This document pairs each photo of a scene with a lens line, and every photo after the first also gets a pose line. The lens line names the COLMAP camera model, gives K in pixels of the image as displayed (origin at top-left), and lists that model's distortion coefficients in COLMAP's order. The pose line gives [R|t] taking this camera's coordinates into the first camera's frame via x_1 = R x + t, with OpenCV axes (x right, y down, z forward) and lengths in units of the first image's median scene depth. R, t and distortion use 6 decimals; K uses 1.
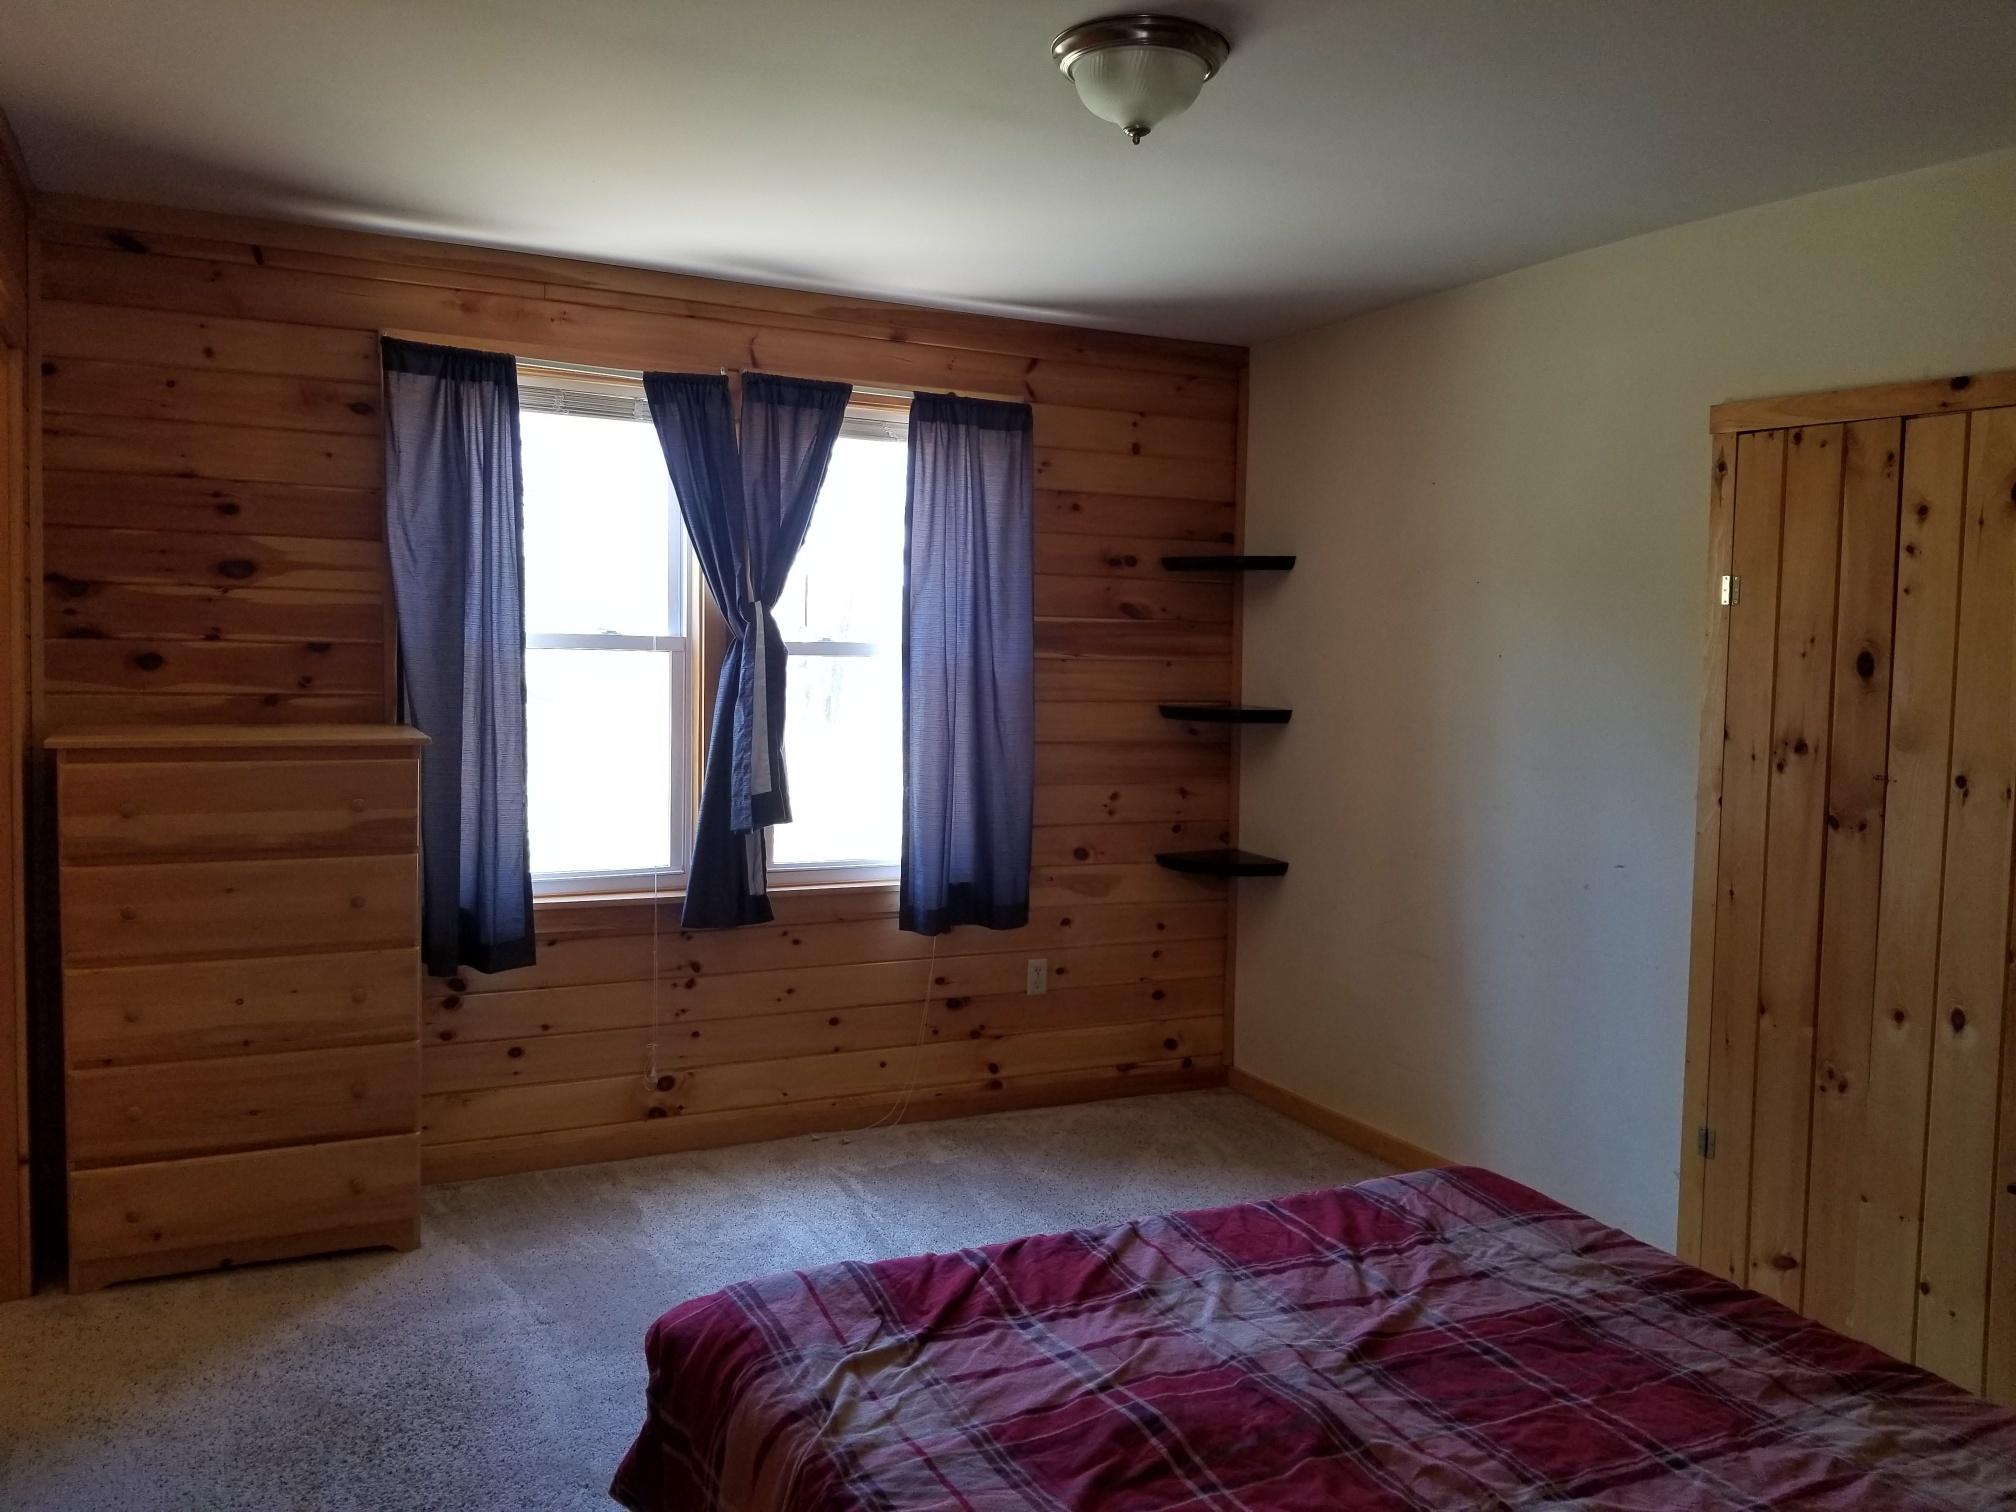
lens RADIAL K [[1601.2, 0, 1010.2], [0, 1601.2, 733.7], [0, 0, 1]] dist [0.072802, -0.118702]
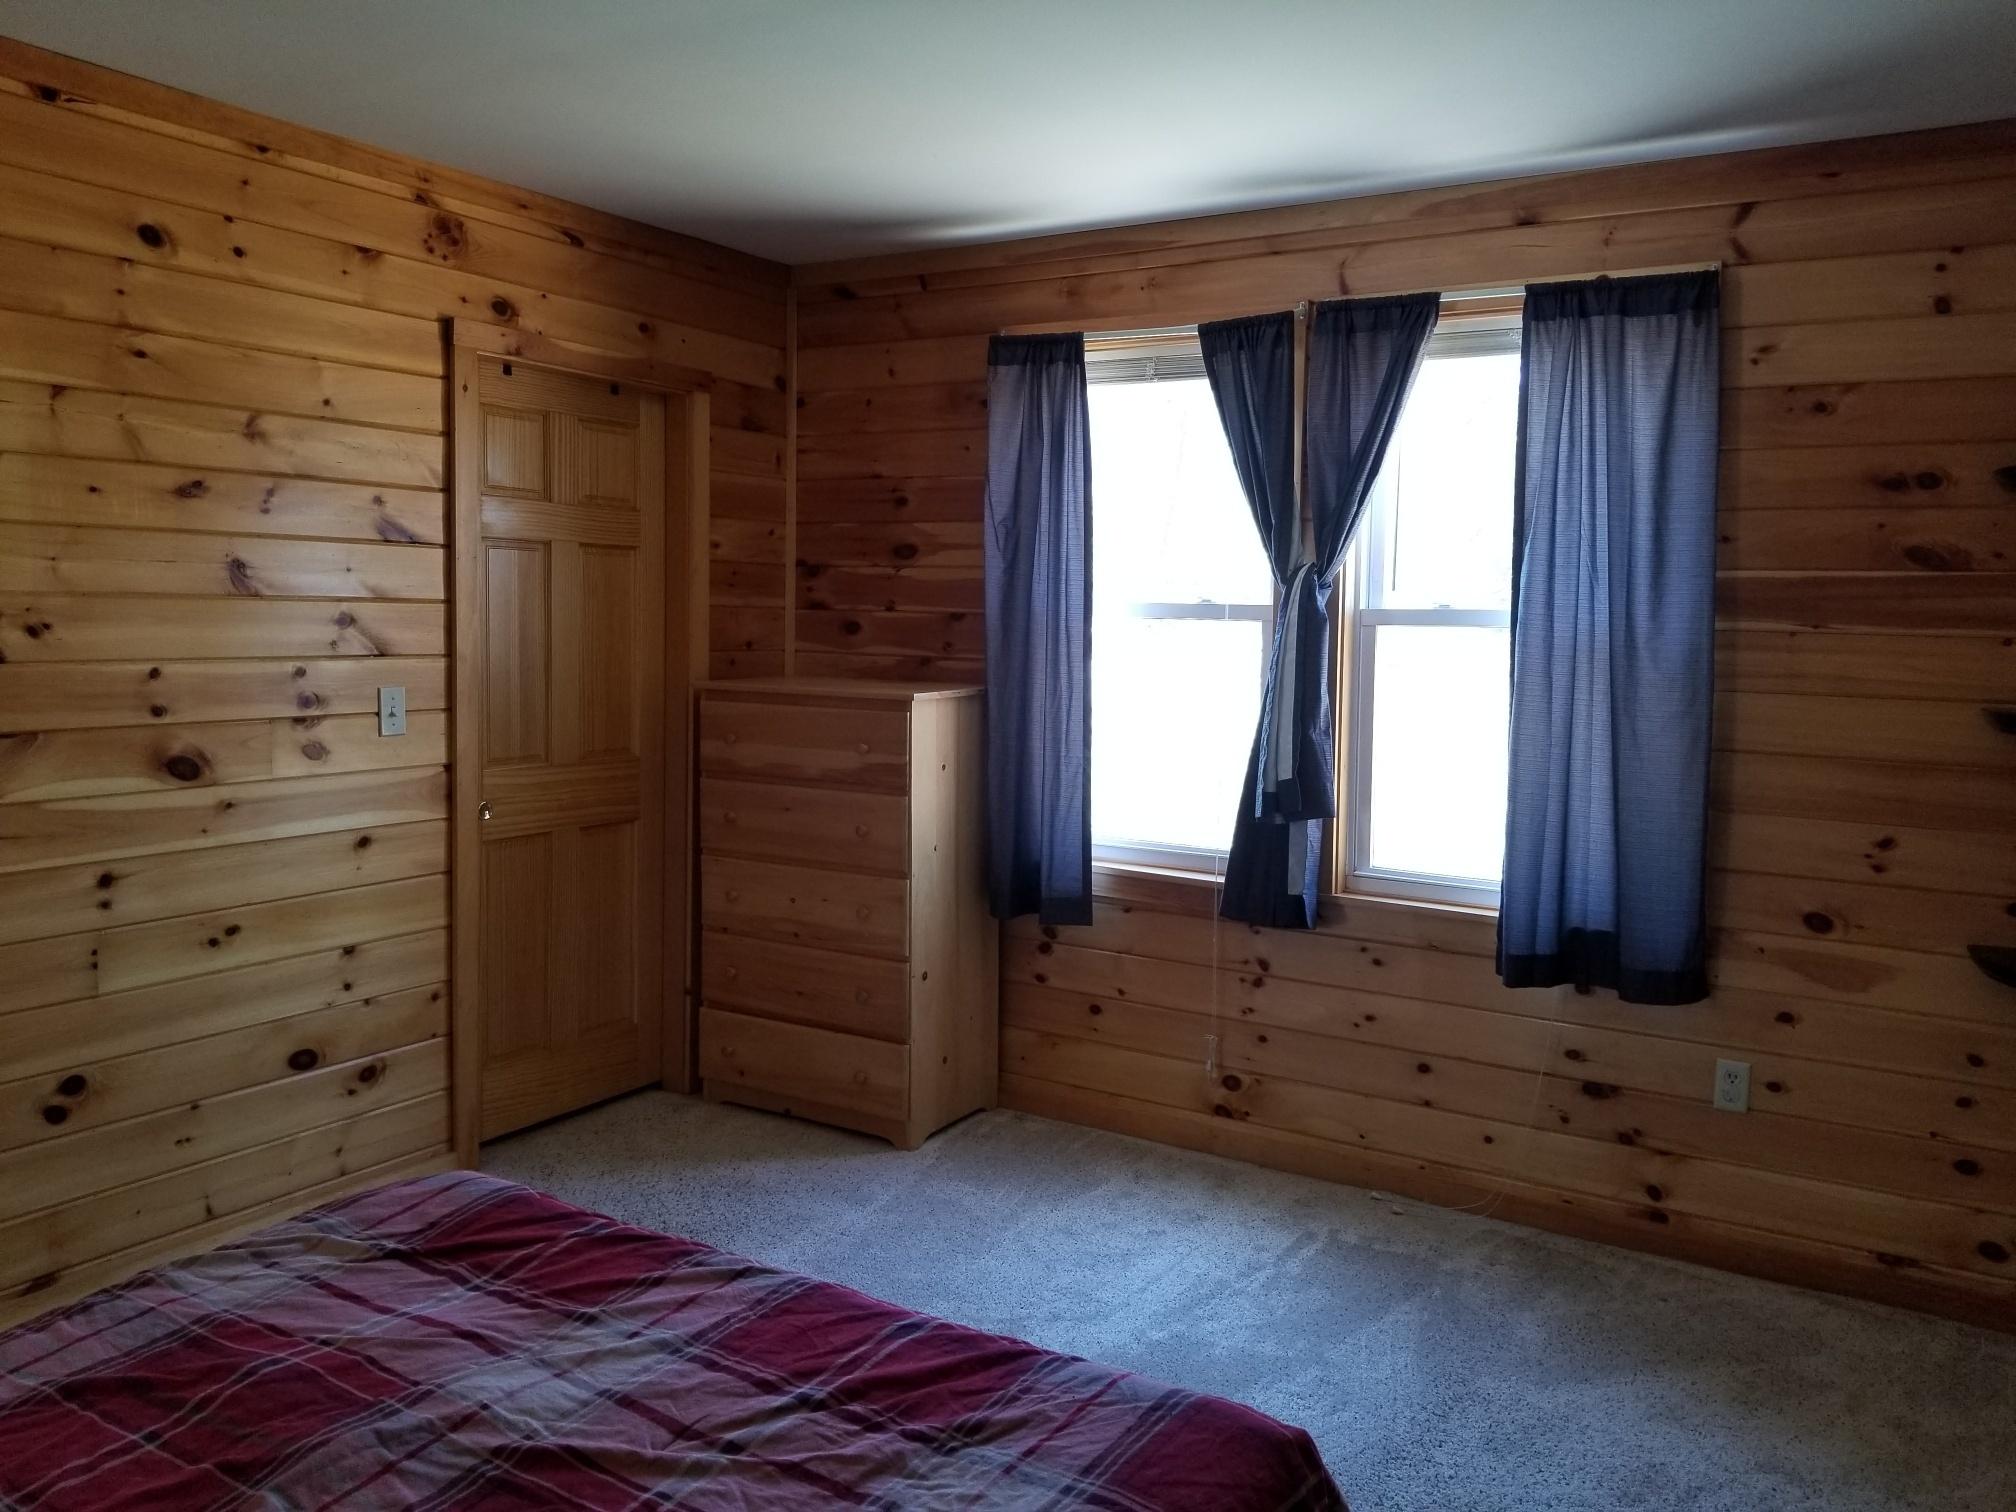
lens RADIAL K [[1601.2, 0, 961.8], [0, 1601.2, 725.0], [0, 0, 1]] dist [0.072802, -0.118702]
pose [[0.503234, 0.051167, -0.862634, 0.546102], [-0.056012, 0.998078, 0.026525, -0.006802], [0.862333, 0.034970, 0.505133, 0.420085]]
